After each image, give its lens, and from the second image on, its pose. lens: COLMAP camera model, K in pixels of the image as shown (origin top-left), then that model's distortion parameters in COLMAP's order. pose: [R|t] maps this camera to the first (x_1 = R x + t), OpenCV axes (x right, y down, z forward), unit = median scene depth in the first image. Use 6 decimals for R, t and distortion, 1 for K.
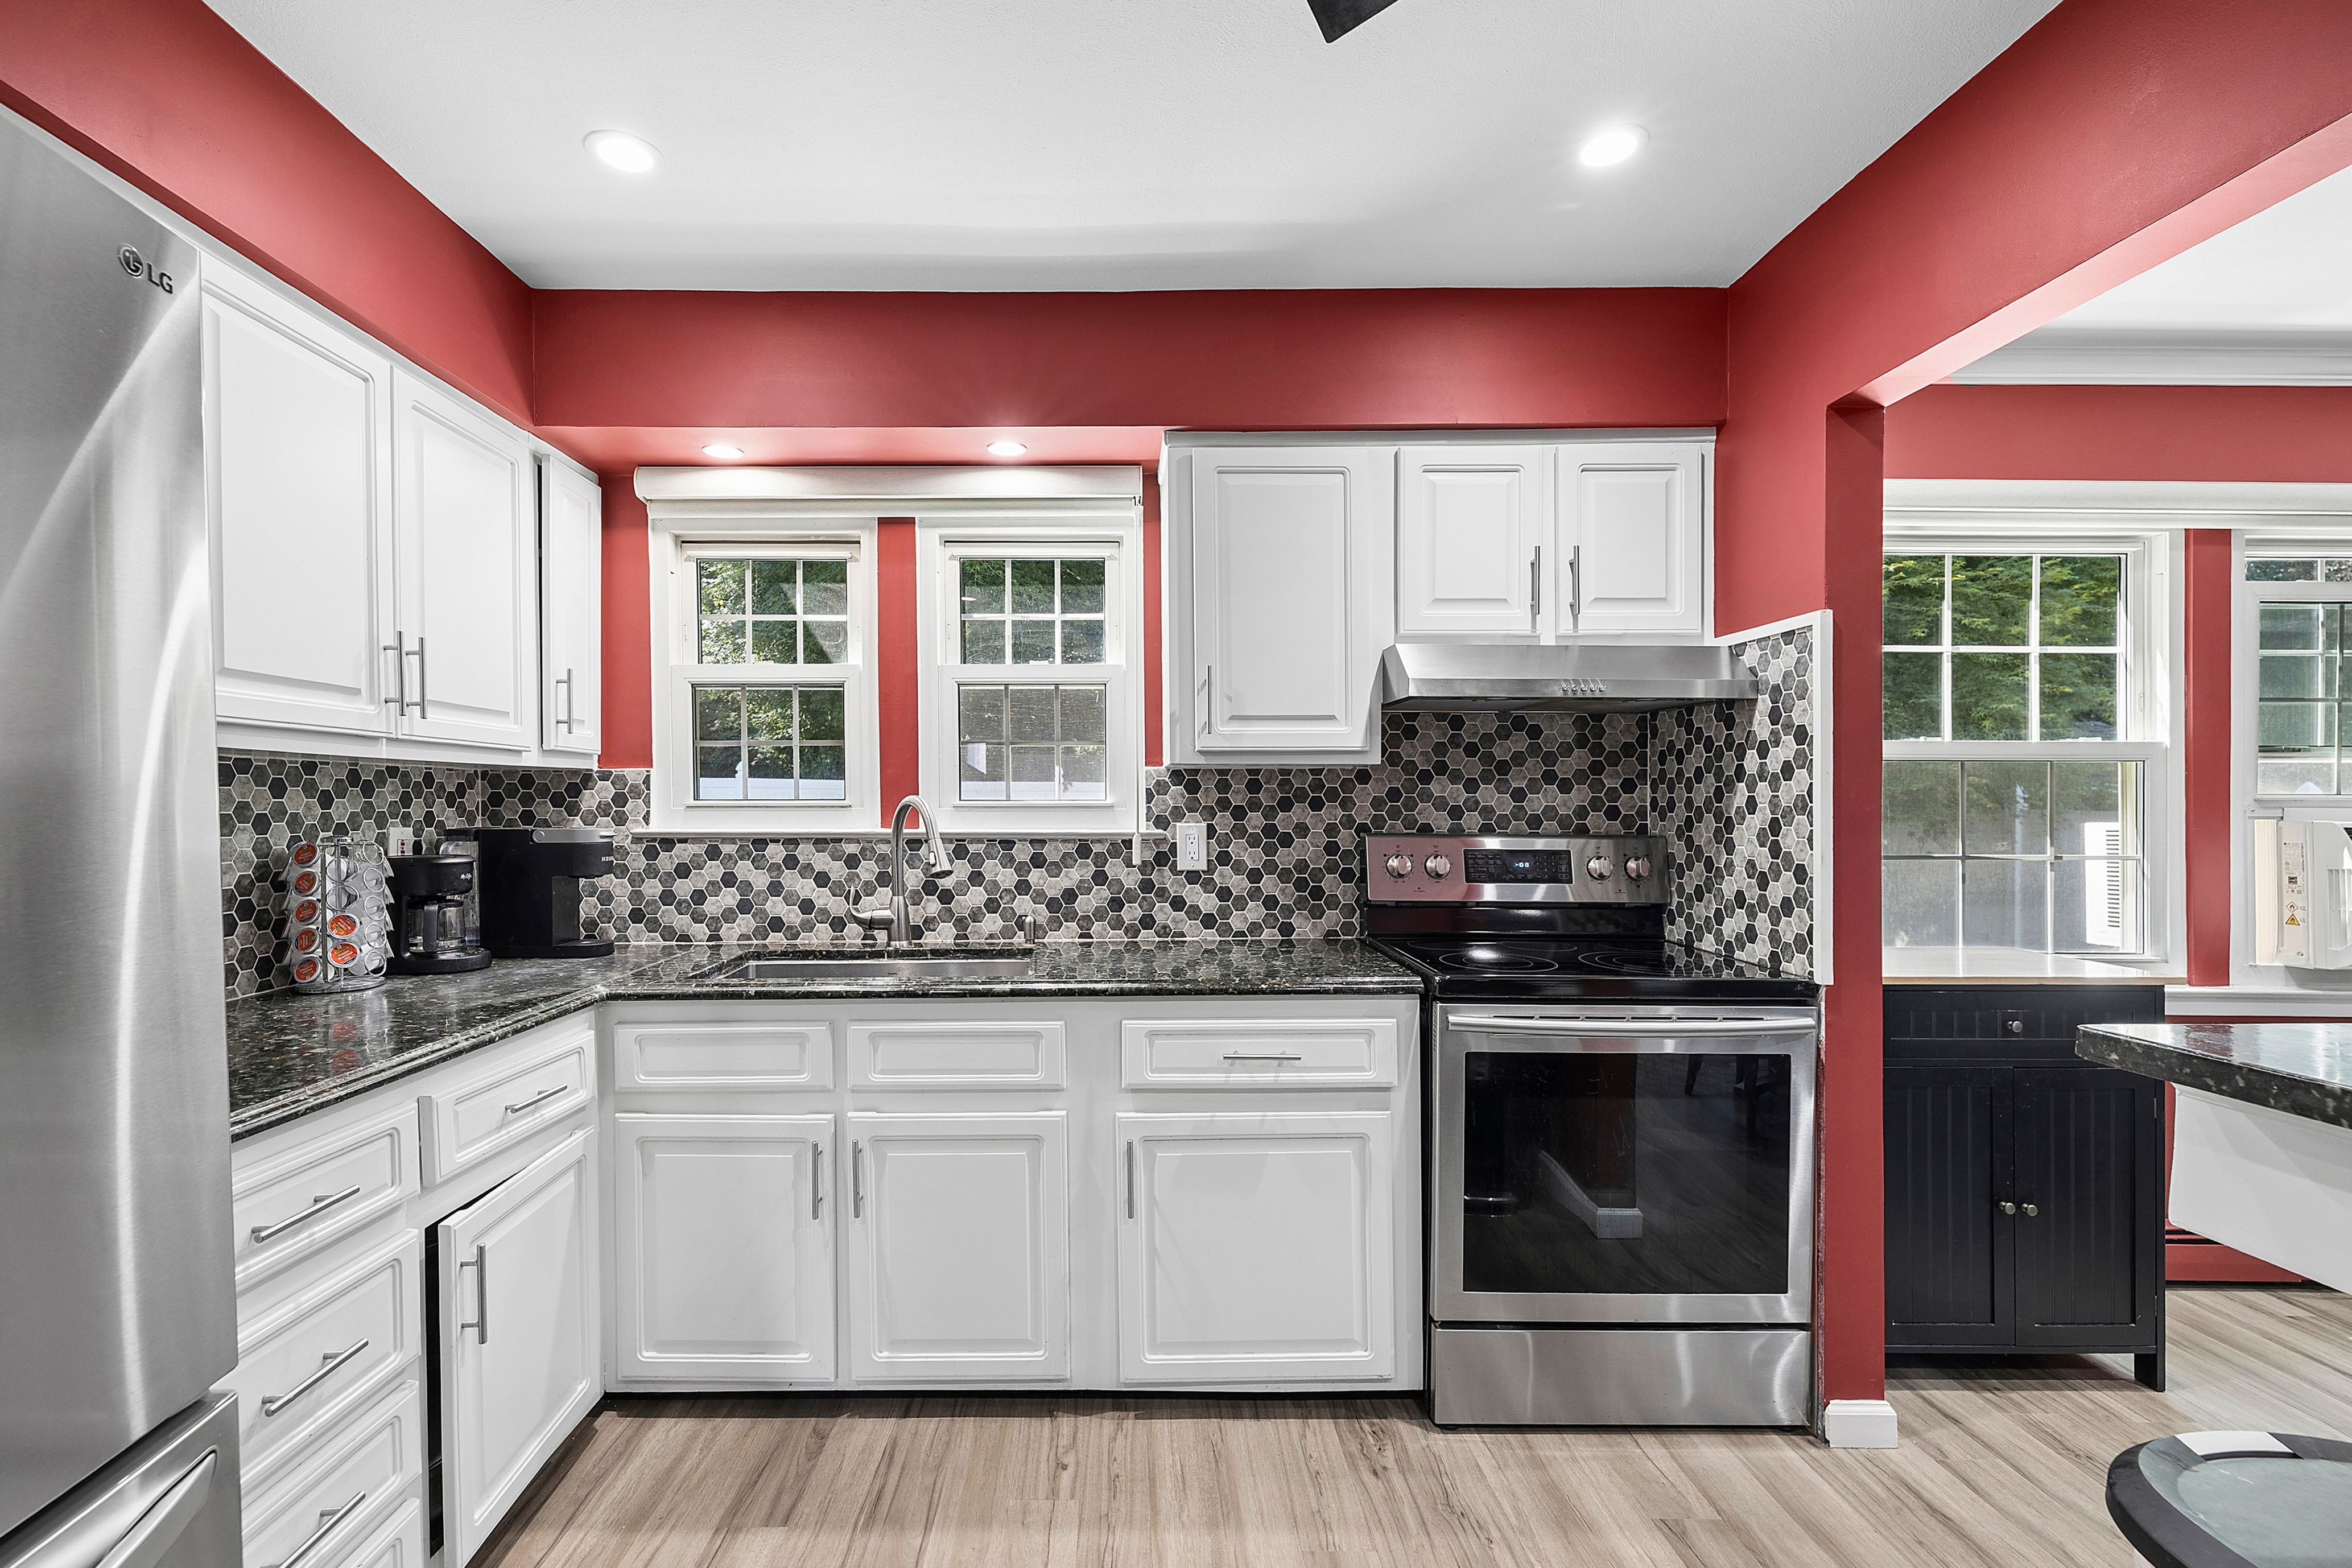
lens RADIAL K [[1014.2, 0, 1136.6], [0, 1014.2, 821.0], [0, 0, 1]] dist [0.009689, -0.000427]
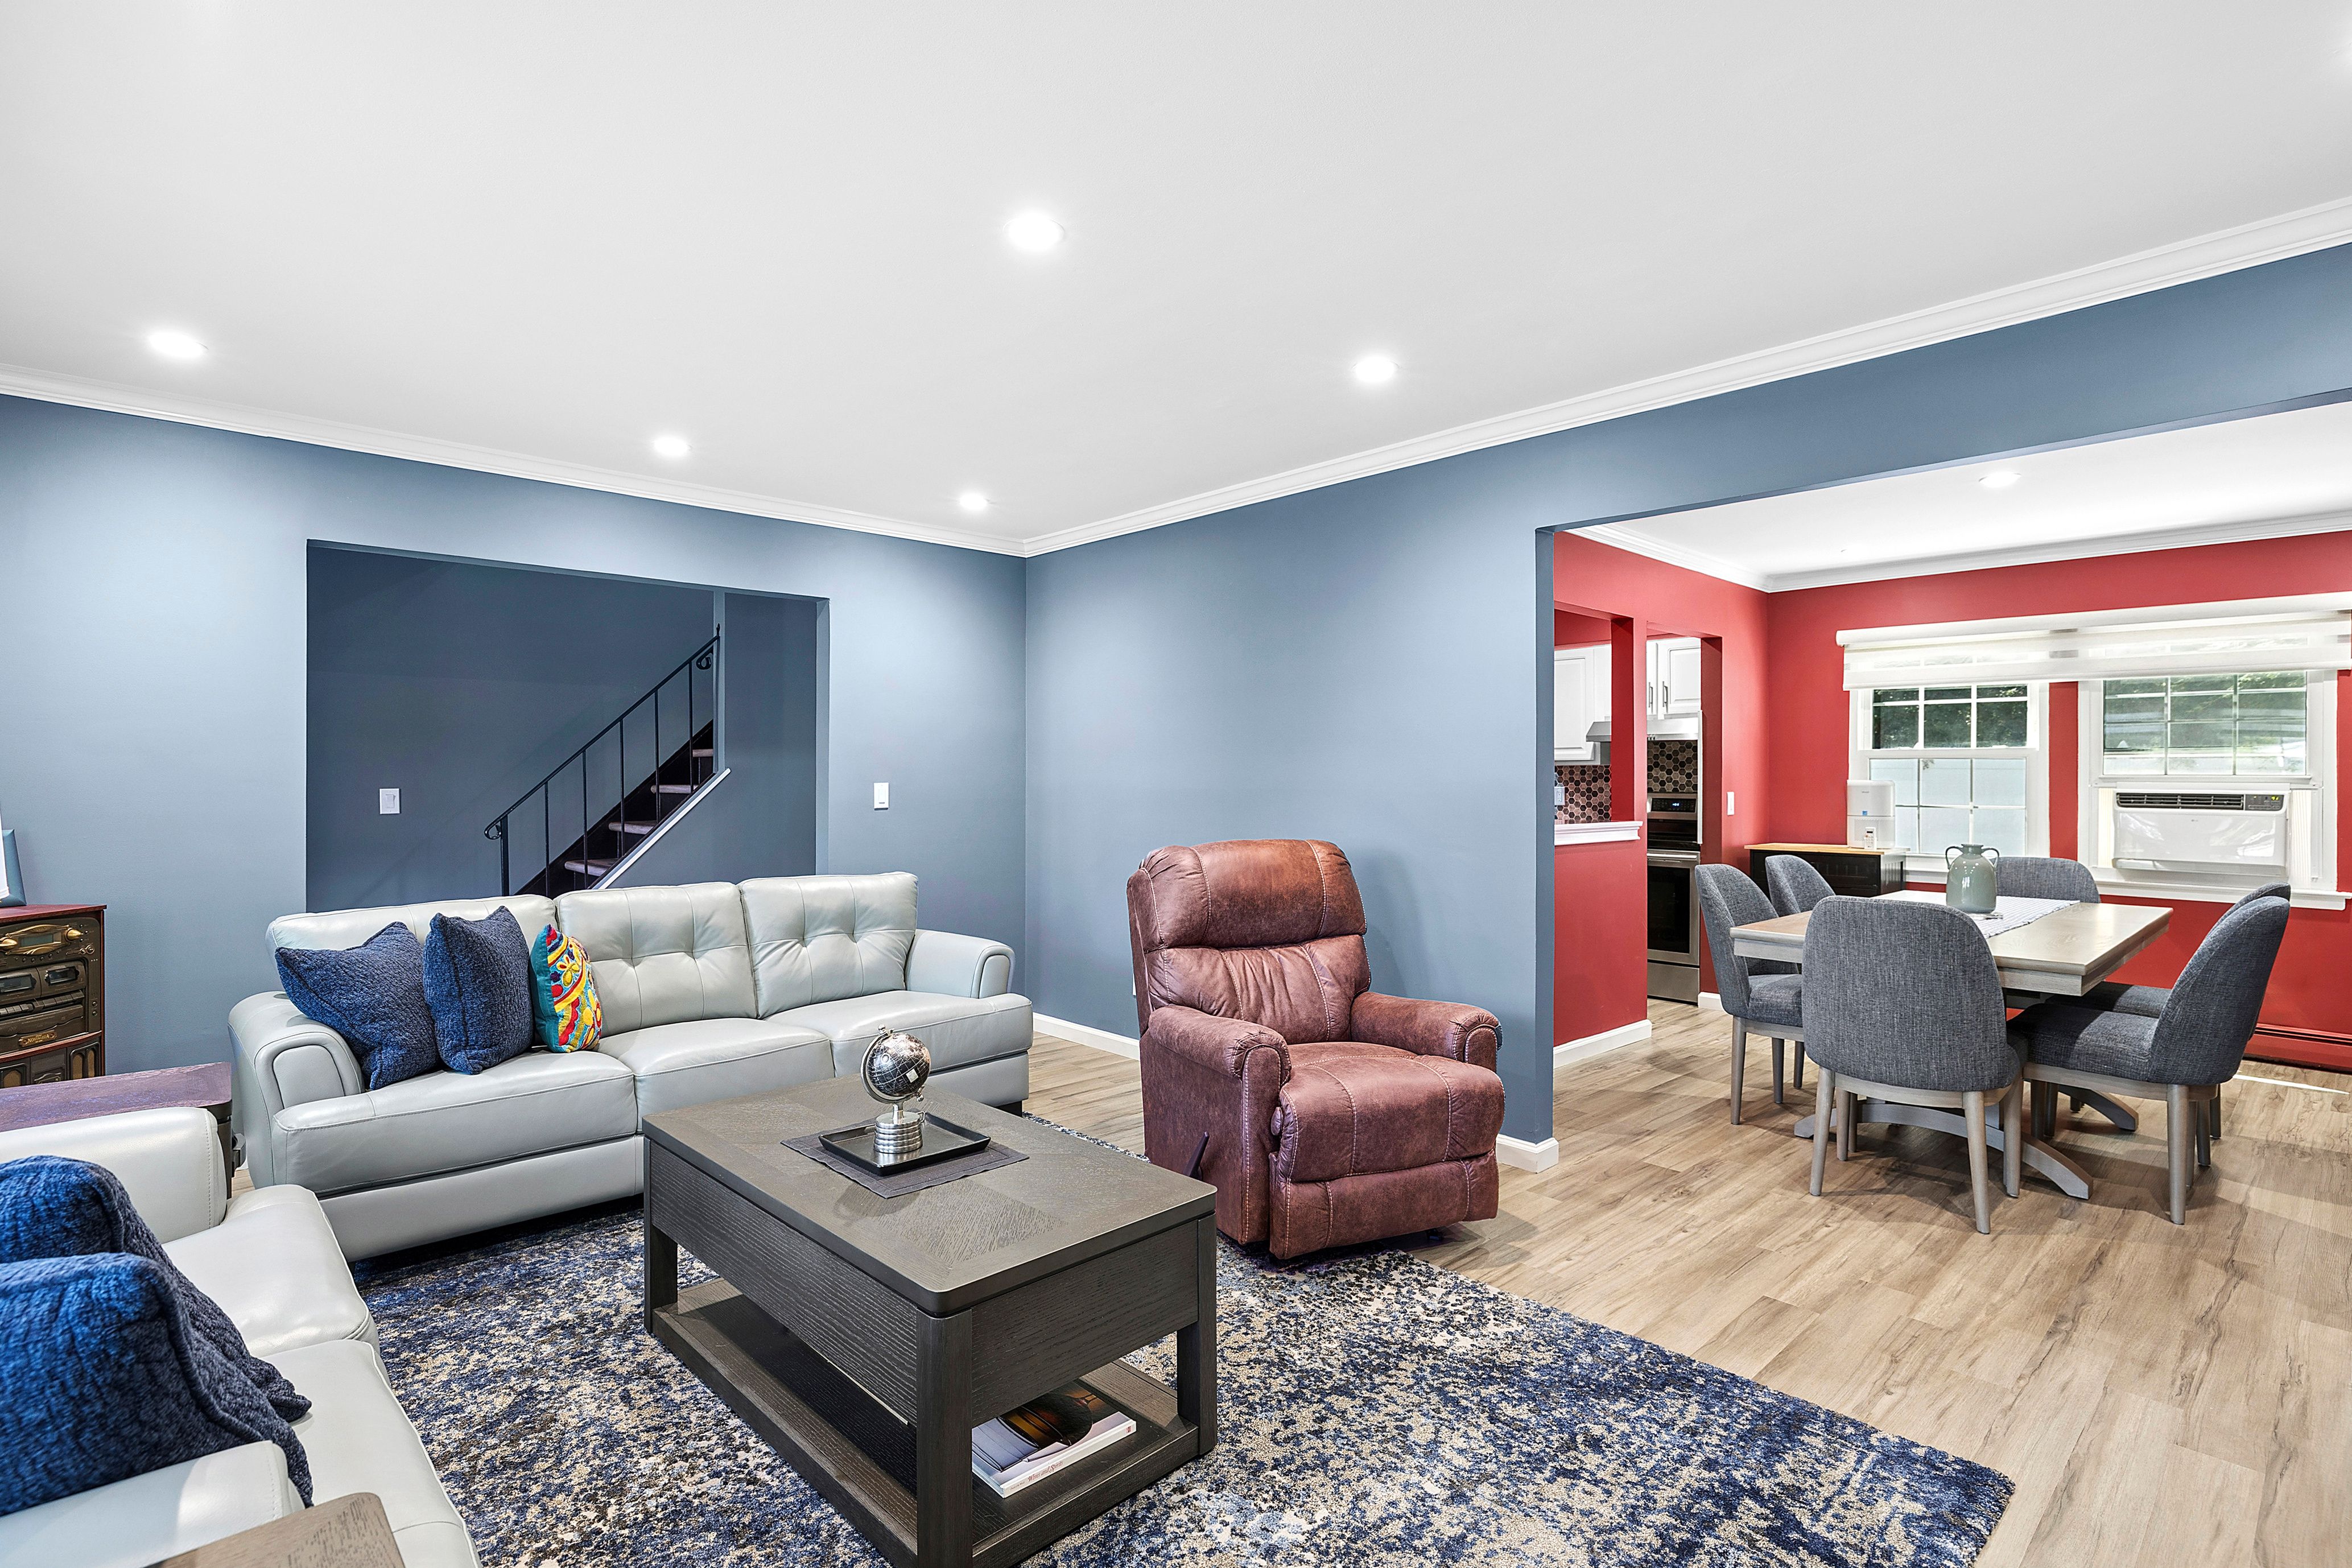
lens RADIAL K [[1135.9, 0, 1174.5], [0, 1135.9, 774.2], [0, 0, 1]] dist [0.001699, 0.000593]
pose [[0.695200, -0.002403, -0.718813, 1.449373], [-0.012597, 0.999800, -0.015524, 0.026652], [0.718706, 0.019847, 0.695030, -1.711560]]
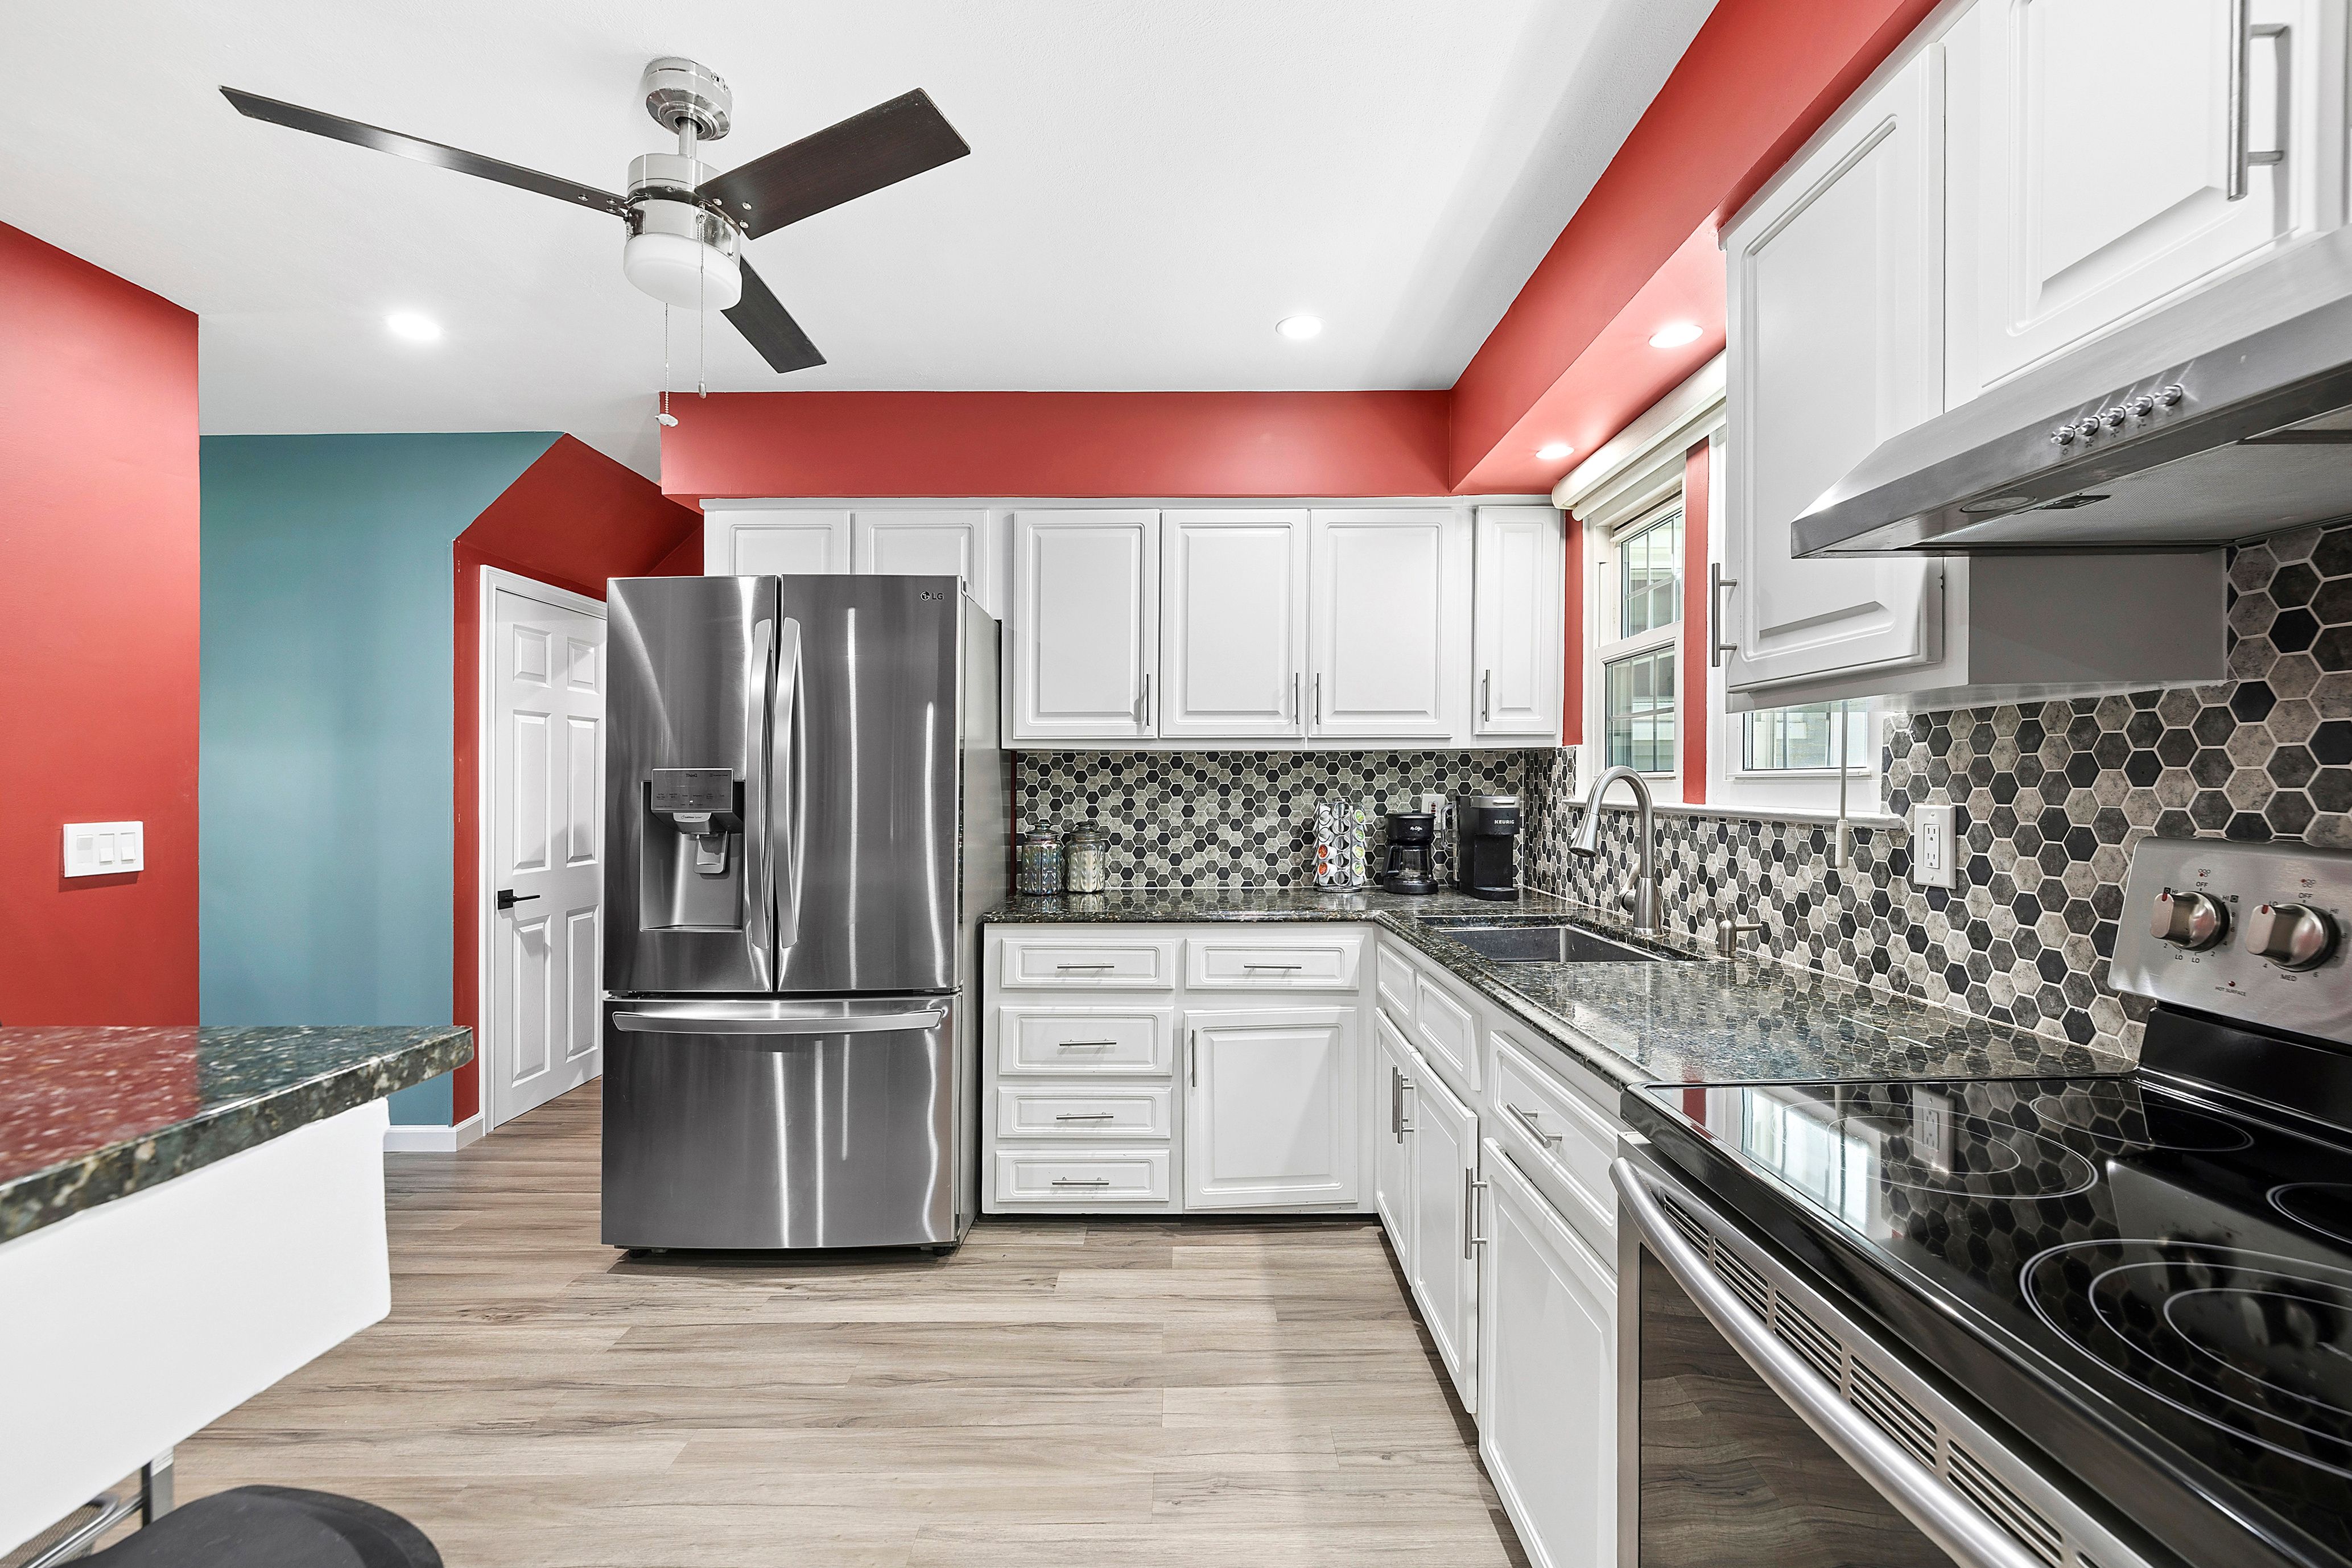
lens RADIAL K [[1014.2, 0, 1179.6], [0, 1014.2, 791.0], [0, 0, 1]] dist [0.009689, -0.000427]
pose [[0.002130, 0.009843, -0.999949, 0.637680], [-0.010178, 0.999900, 0.009821, -0.007089], [0.999946, 0.010157, 0.002230, 0.564518]]
